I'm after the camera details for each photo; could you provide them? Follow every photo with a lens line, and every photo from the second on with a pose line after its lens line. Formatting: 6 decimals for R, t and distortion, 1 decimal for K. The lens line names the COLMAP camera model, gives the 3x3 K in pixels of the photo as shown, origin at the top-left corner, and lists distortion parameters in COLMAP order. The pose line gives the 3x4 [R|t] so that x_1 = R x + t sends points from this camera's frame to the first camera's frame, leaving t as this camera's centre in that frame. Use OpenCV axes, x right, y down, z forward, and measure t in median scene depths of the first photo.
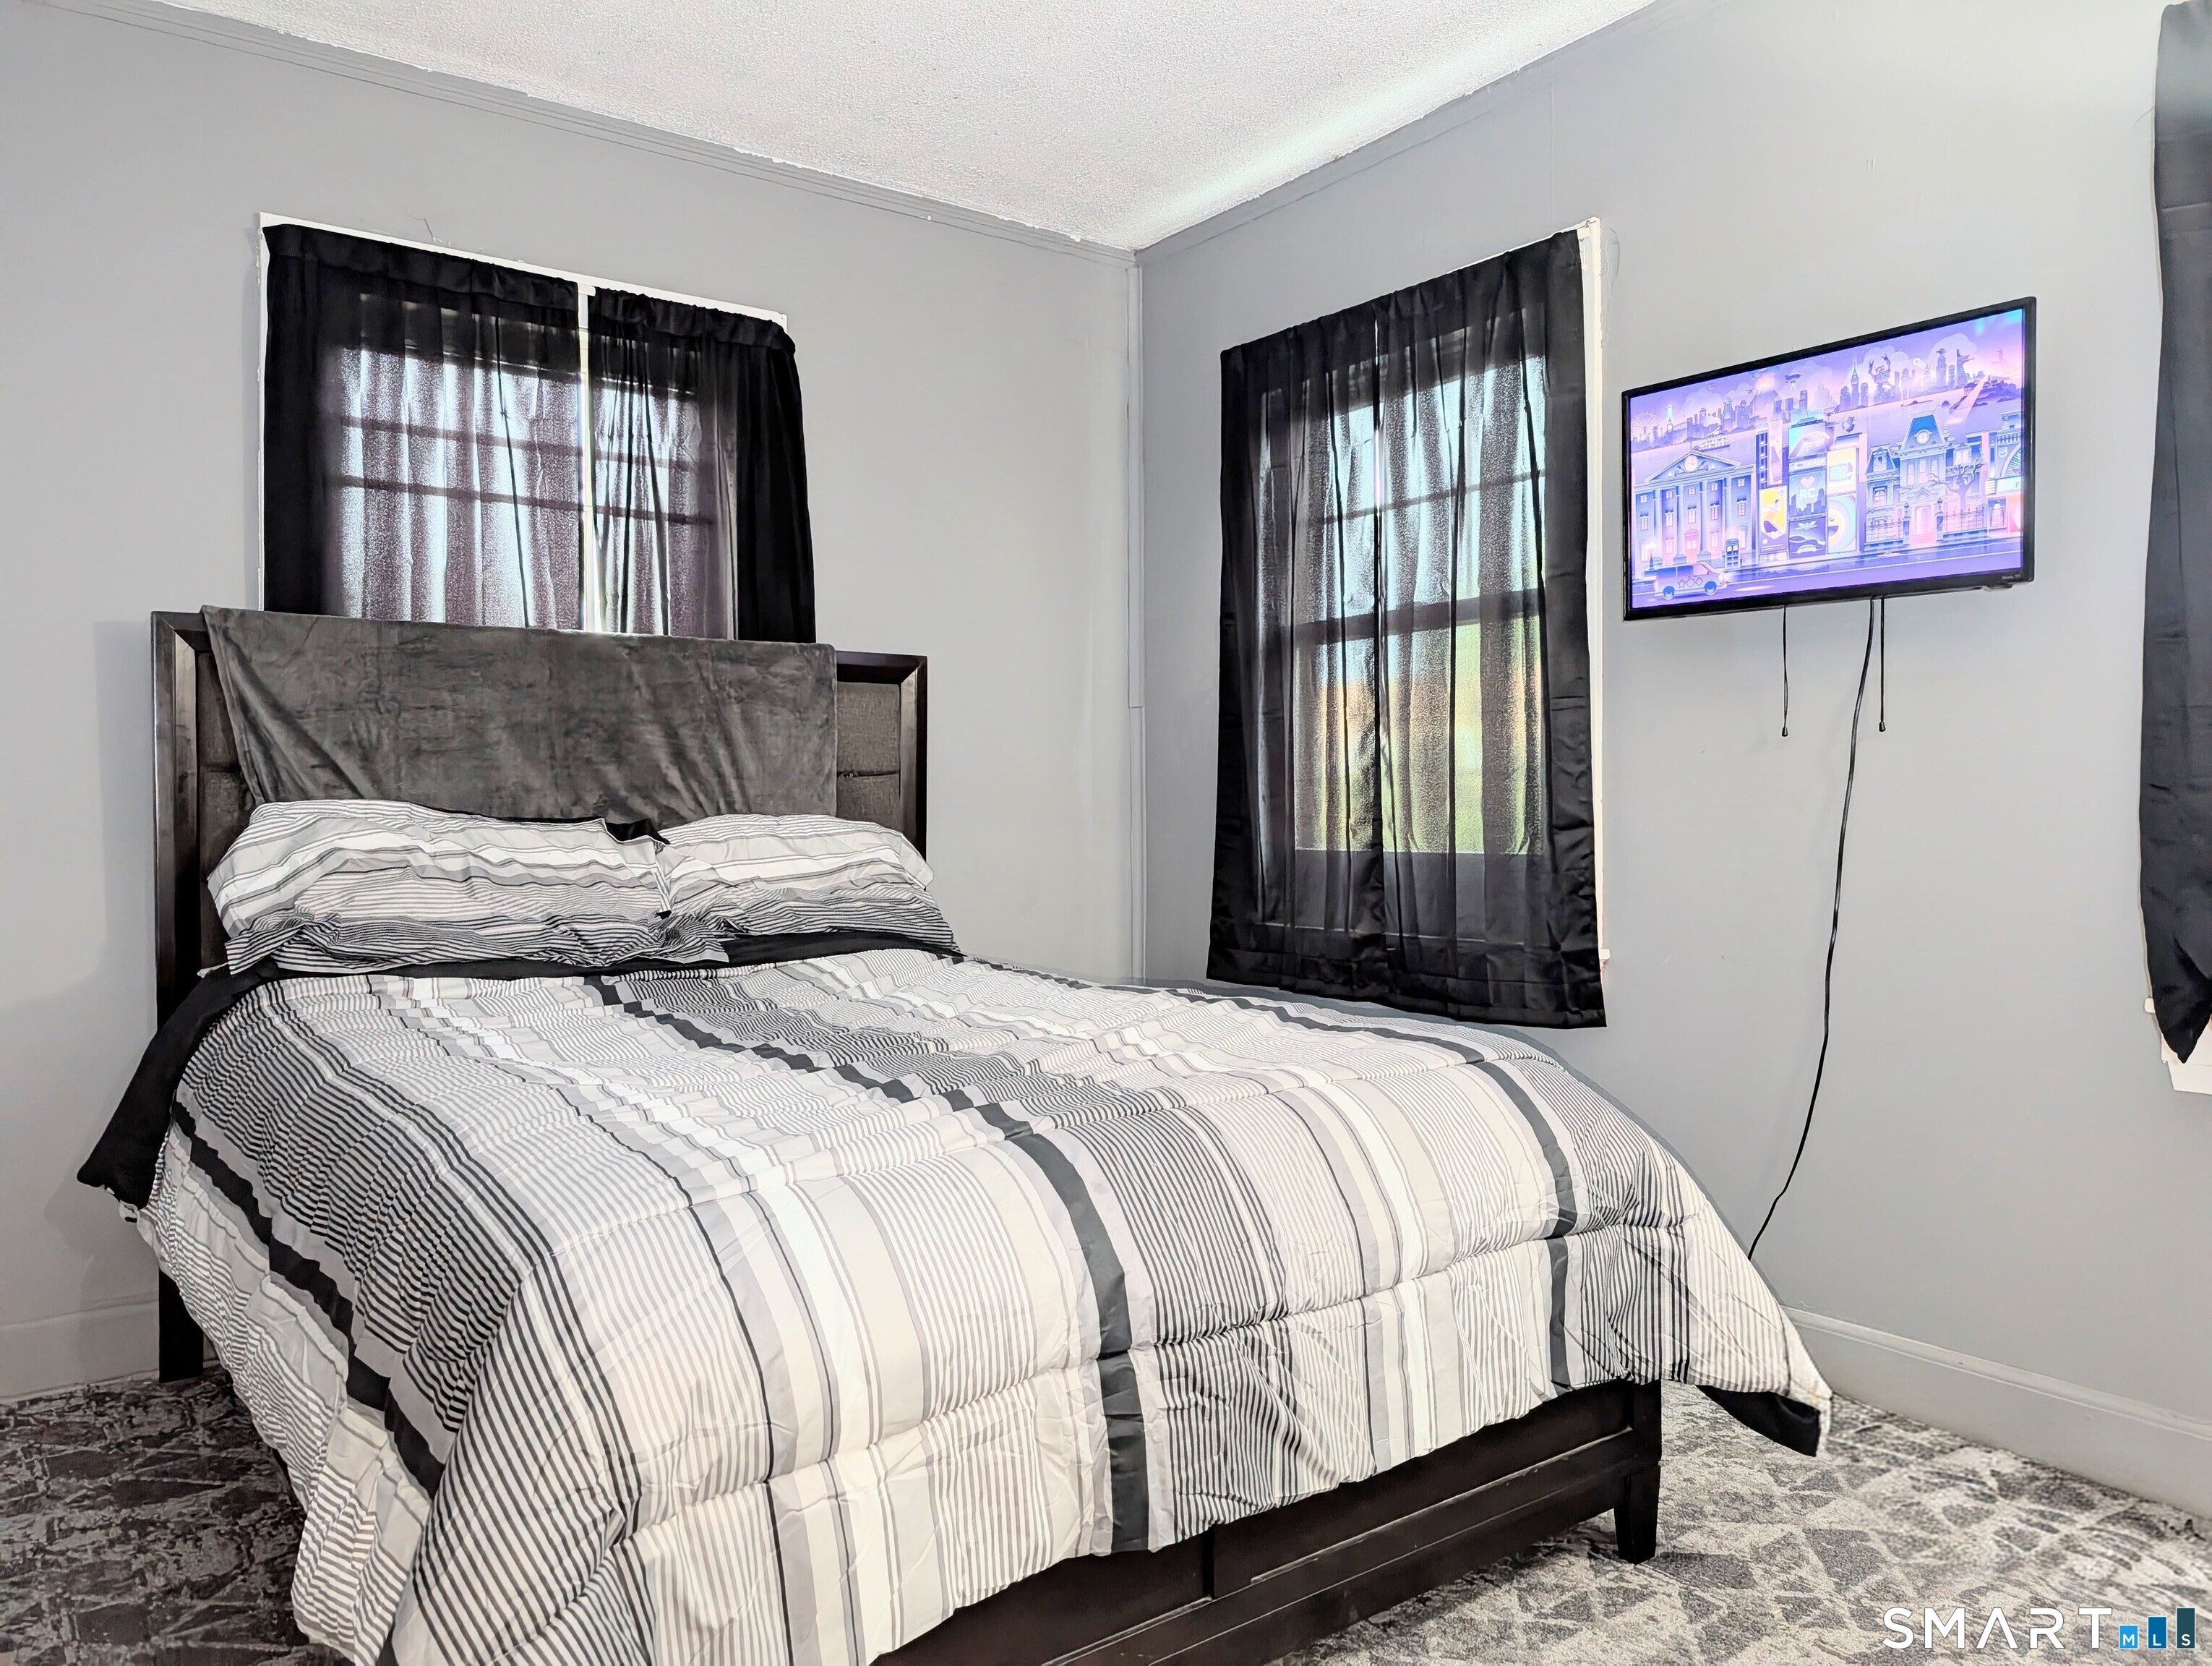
lens RADIAL K [[1590.2, 0, 1112.3], [0, 1590.2, 820.2], [0, 0, 1]] dist [0.025952, -0.020732]
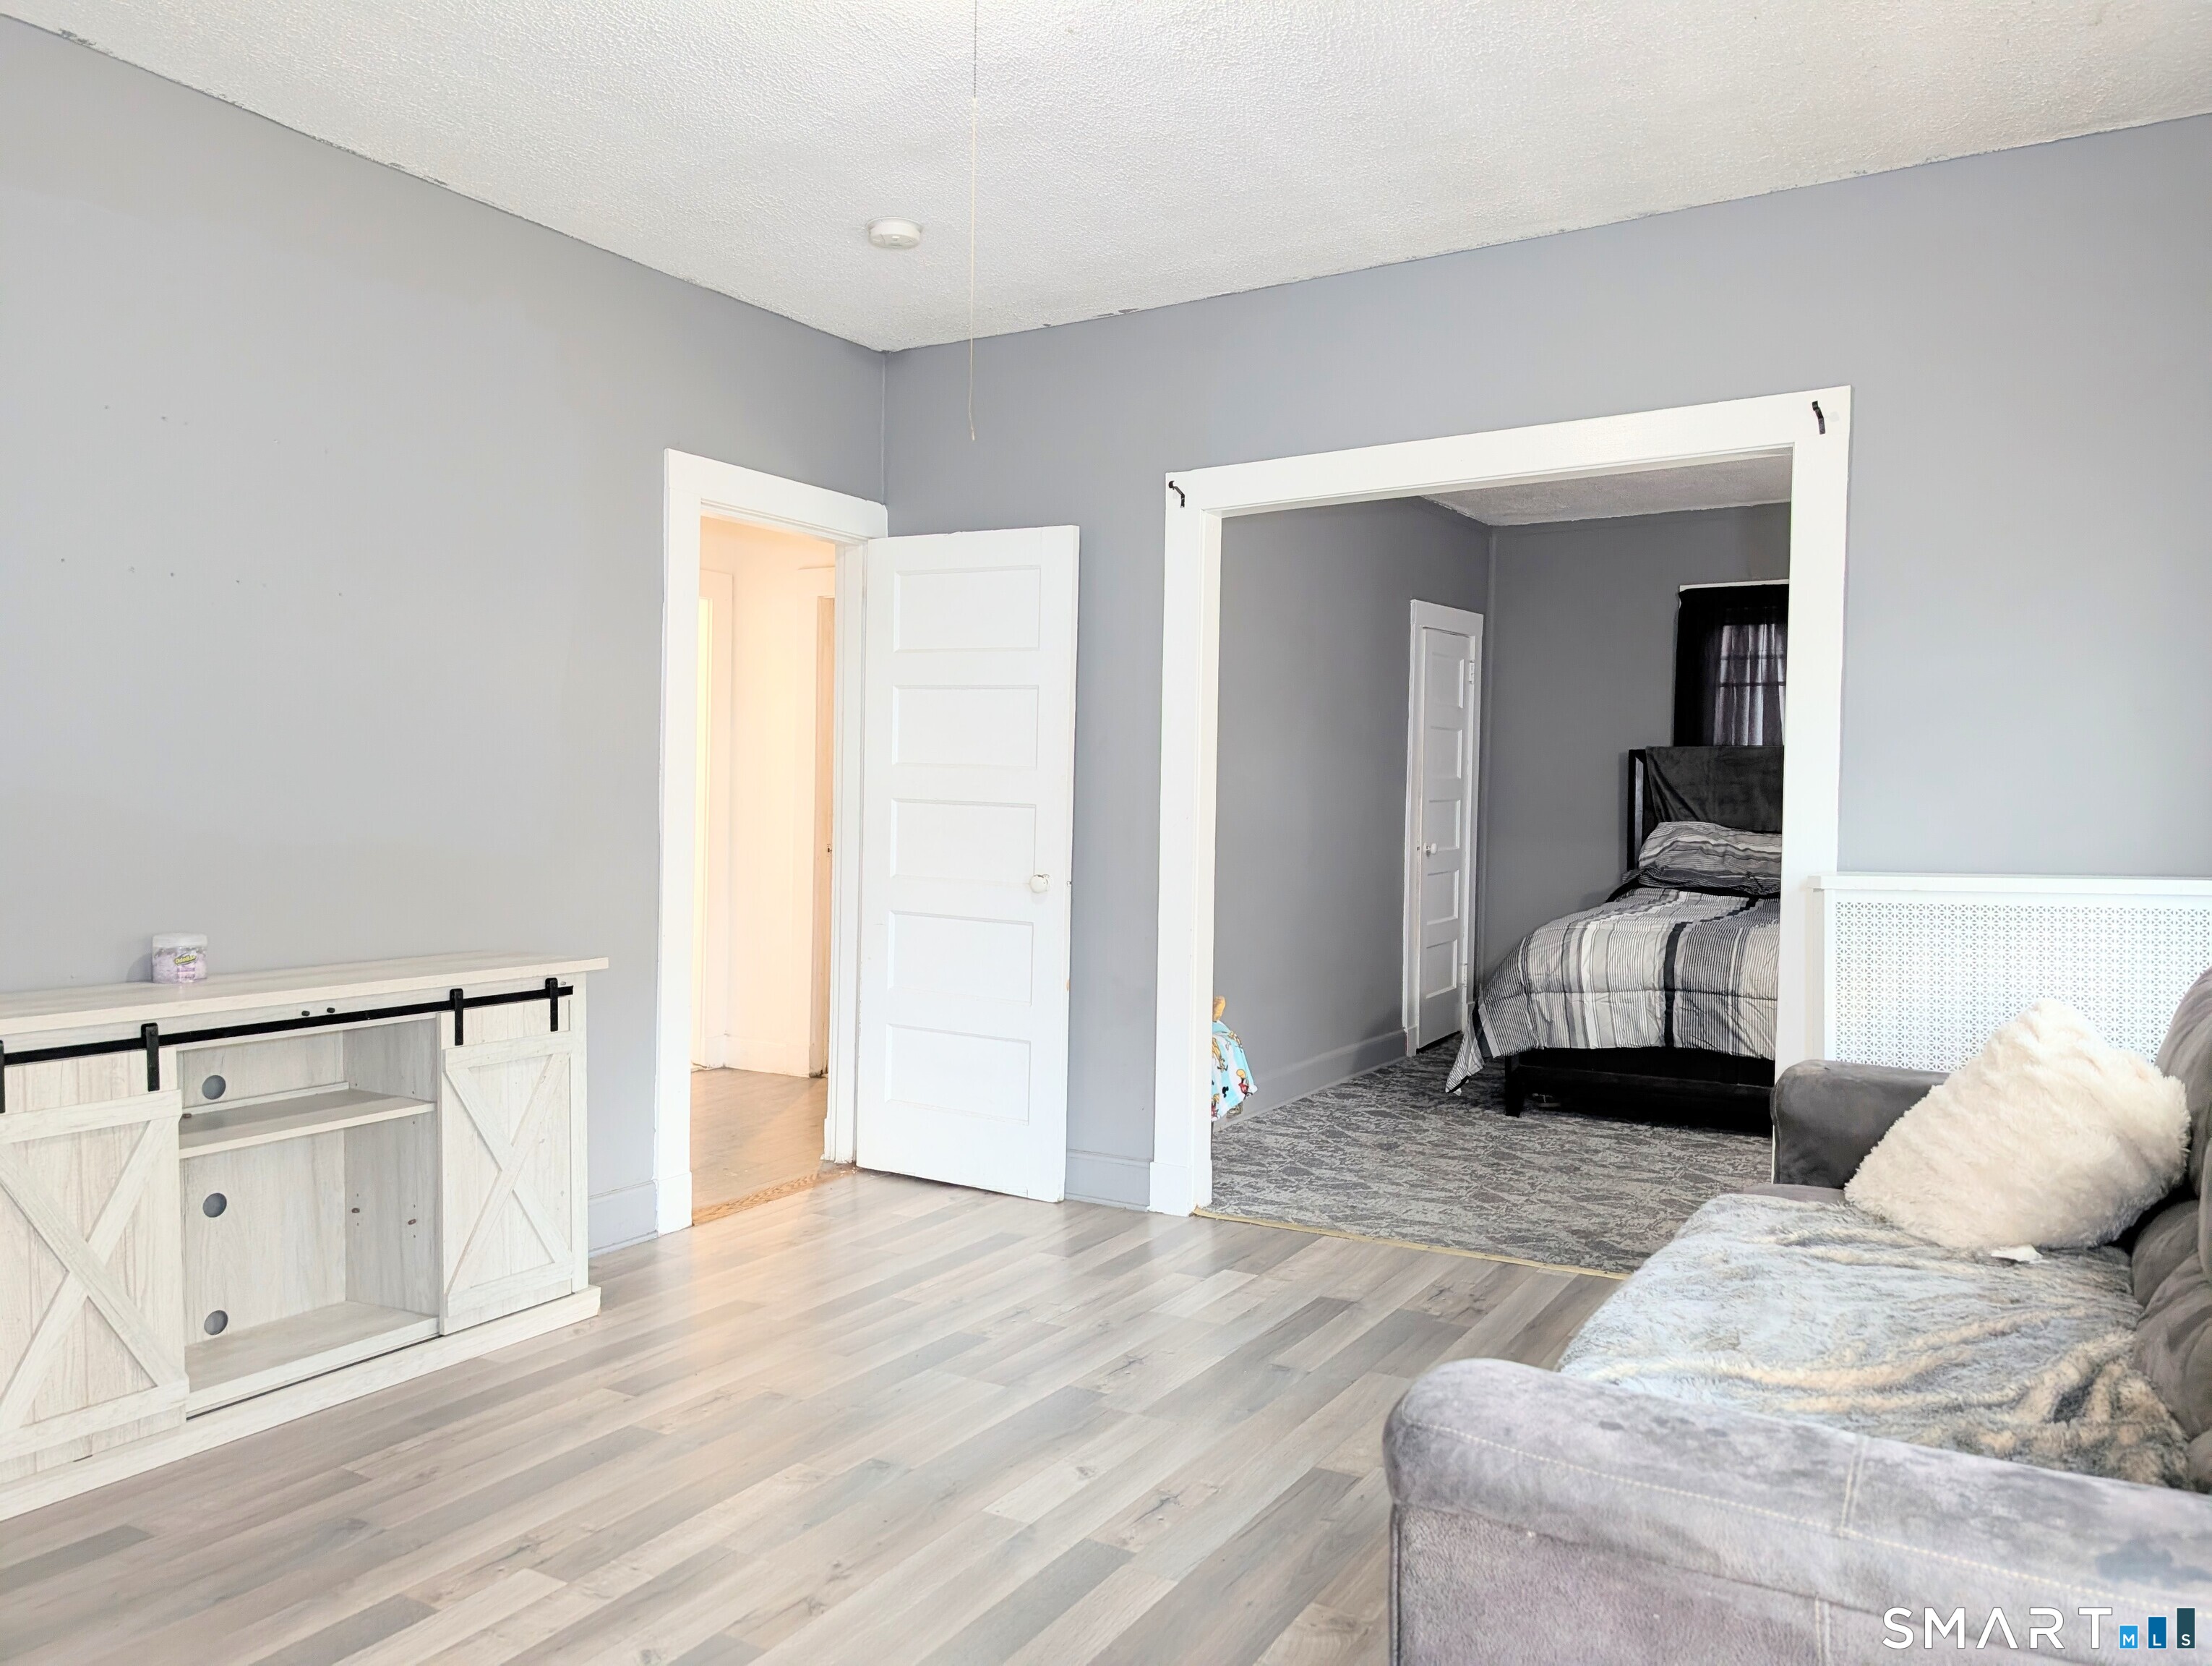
lens RADIAL K [[1590.2, 0, 1096.9], [0, 1590.2, 835.6], [0, 0, 1]] dist [0.025952, -0.020732]
pose [[0.373216, 0.032852, -0.927163, 1.549302], [-0.024170, 0.999378, 0.025682, -0.033776], [0.927430, 0.012825, 0.373777, -0.822827]]
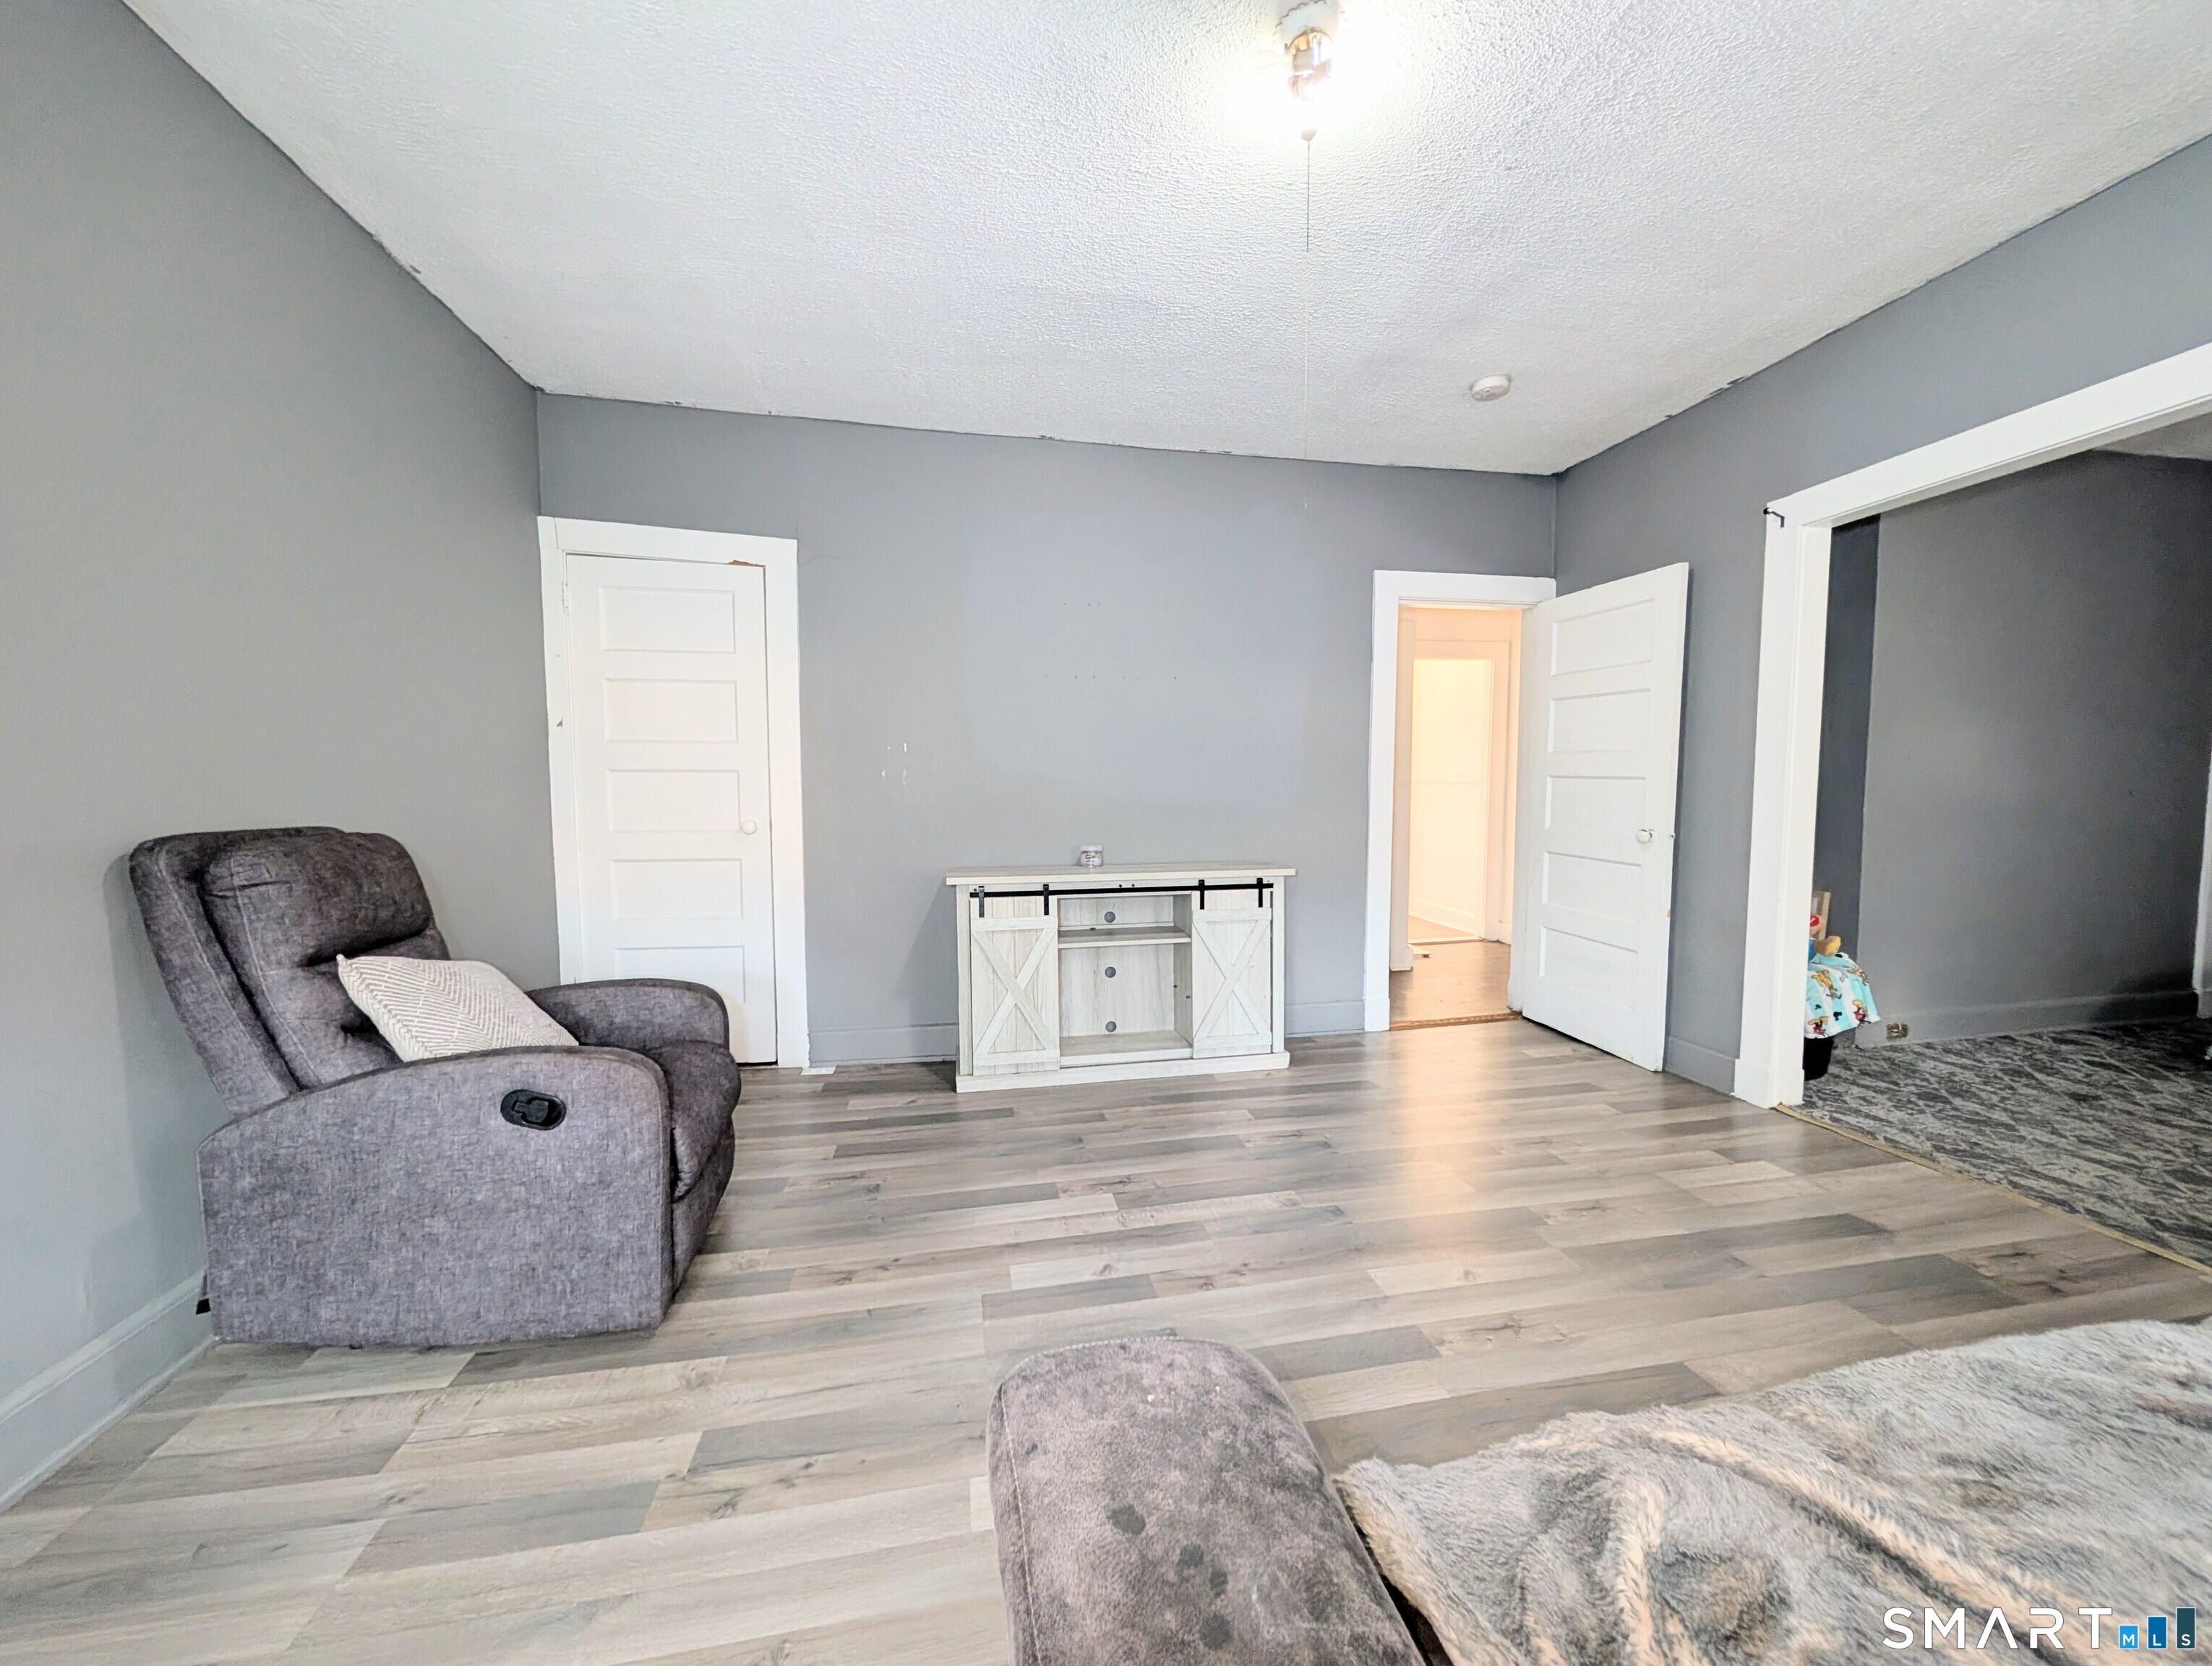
lens RADIAL K [[801.0, 0, 1099.5], [0, 801.0, 832.2], [0, 0, 1]] dist [-0.001382, 0.000719]
pose [[-0.441409, 0.063700, -0.895042, 1.349979], [-0.000345, 0.997465, 0.071160, -0.025096], [0.897306, 0.031719, -0.440268, -0.461447]]
